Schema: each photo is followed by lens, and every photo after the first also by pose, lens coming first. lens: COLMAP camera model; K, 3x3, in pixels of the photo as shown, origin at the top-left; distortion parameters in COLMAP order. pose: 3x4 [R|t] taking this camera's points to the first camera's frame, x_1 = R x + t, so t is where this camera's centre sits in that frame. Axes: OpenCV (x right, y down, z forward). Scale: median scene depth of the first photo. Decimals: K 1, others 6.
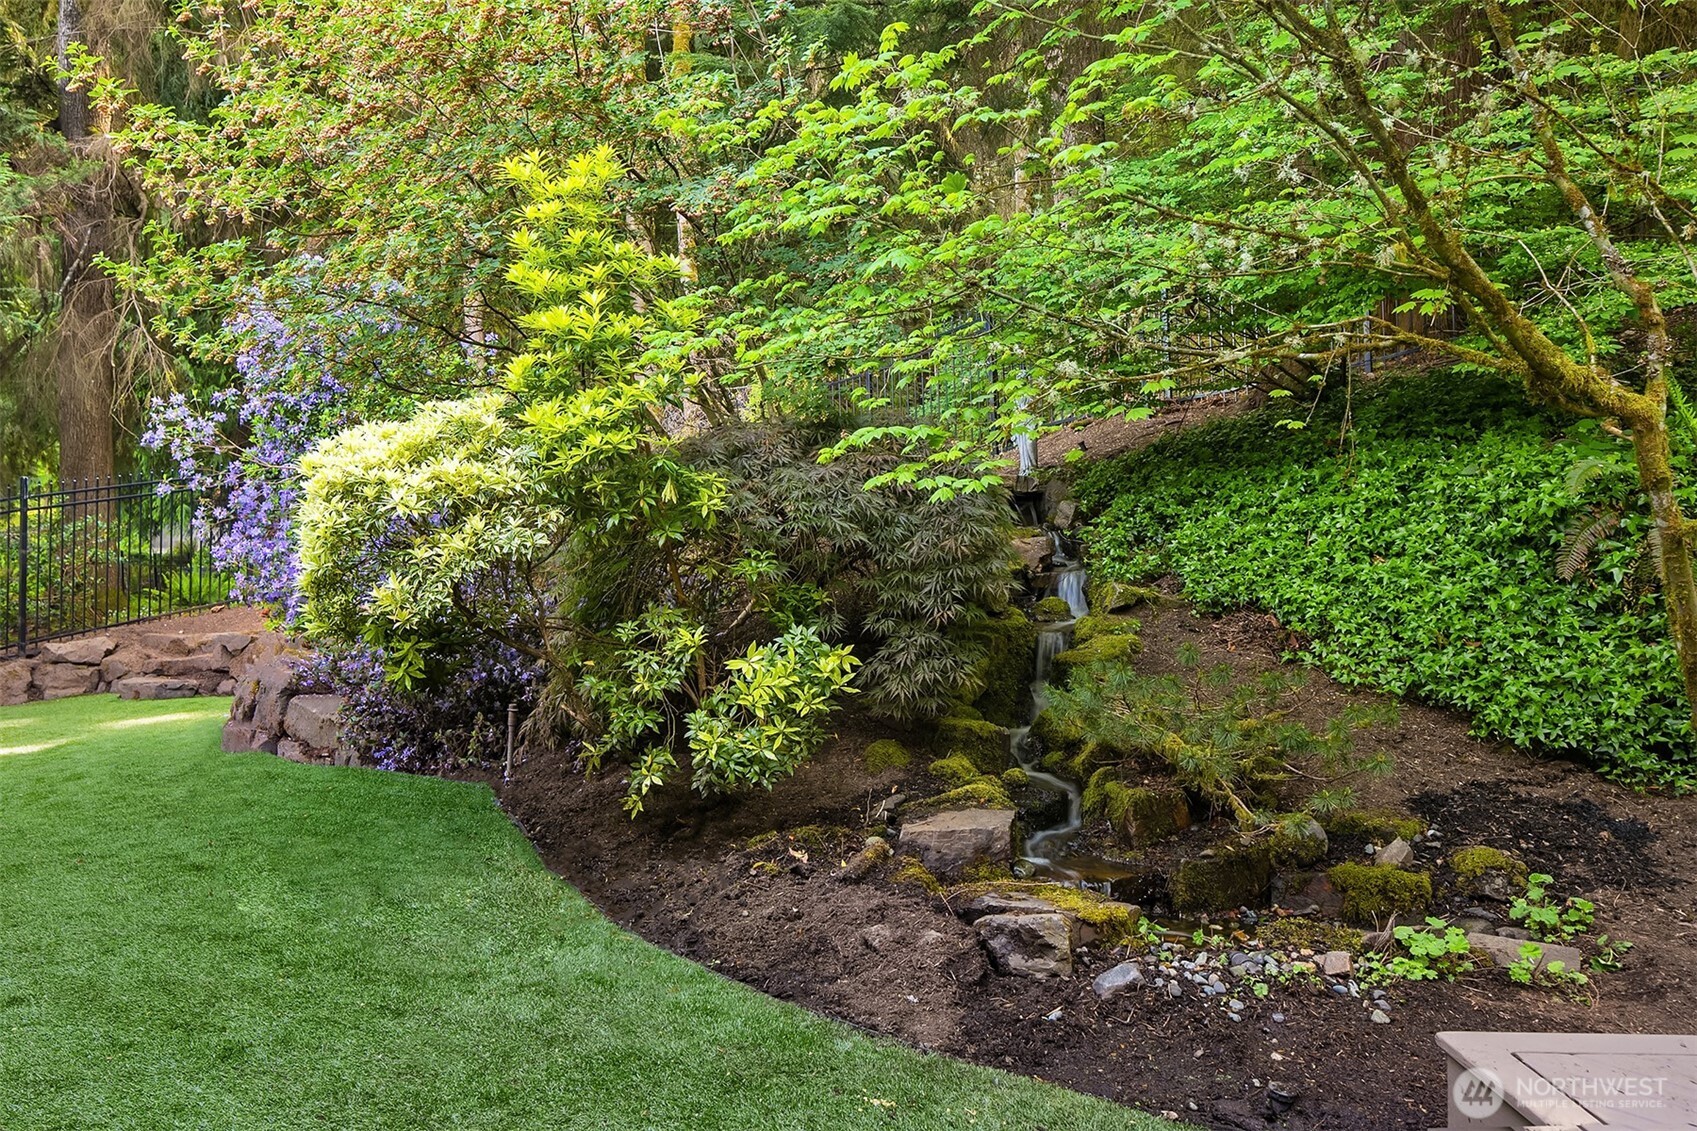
lens RADIAL K [[1199.0, 0, 848.7], [0, 1199.0, 575.1], [0, 0, 1]] dist [0.000095, -0.000165]
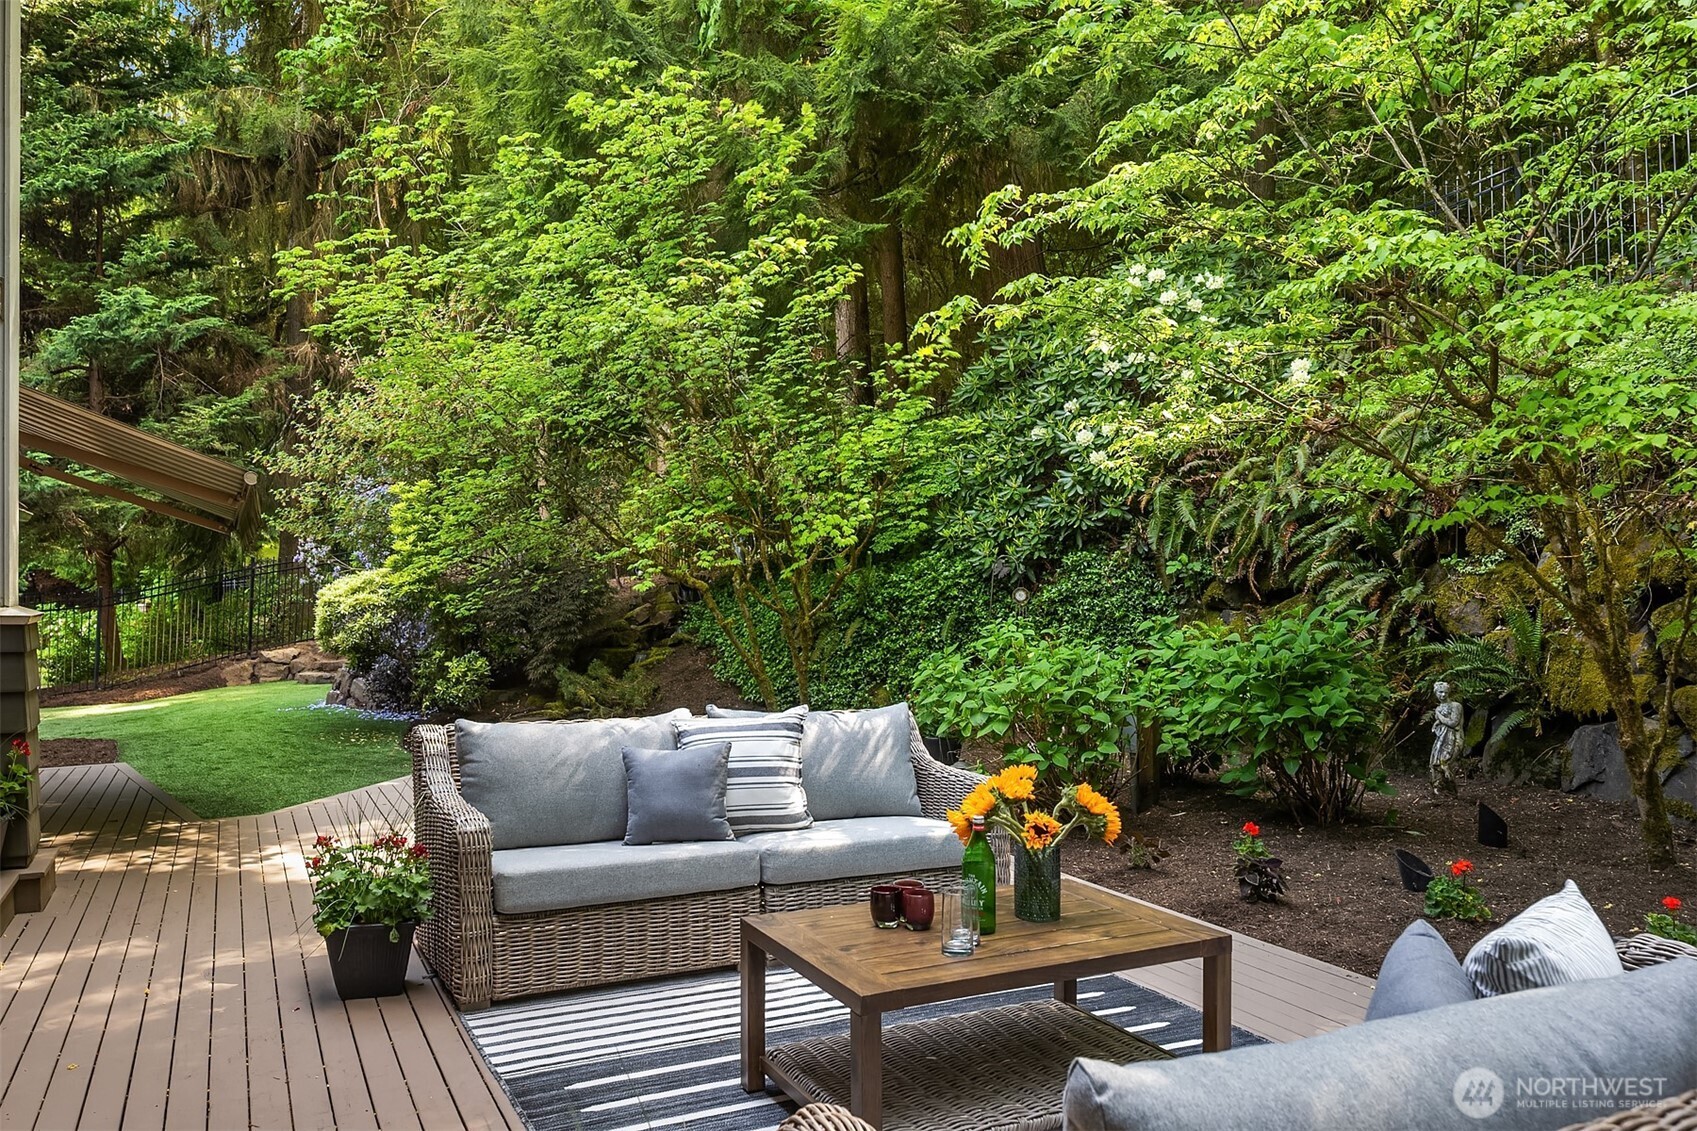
lens RADIAL K [[1199.0, 0, 845.2], [0, 1199.0, 565.5], [0, 0, 1]] dist [0.000095, -0.000165]
pose [[0.987370, 0.006878, -0.158282, 1.276999], [-0.010630, 0.999682, -0.022874, -0.105322], [0.158075, 0.024267, 0.987129, -1.698612]]
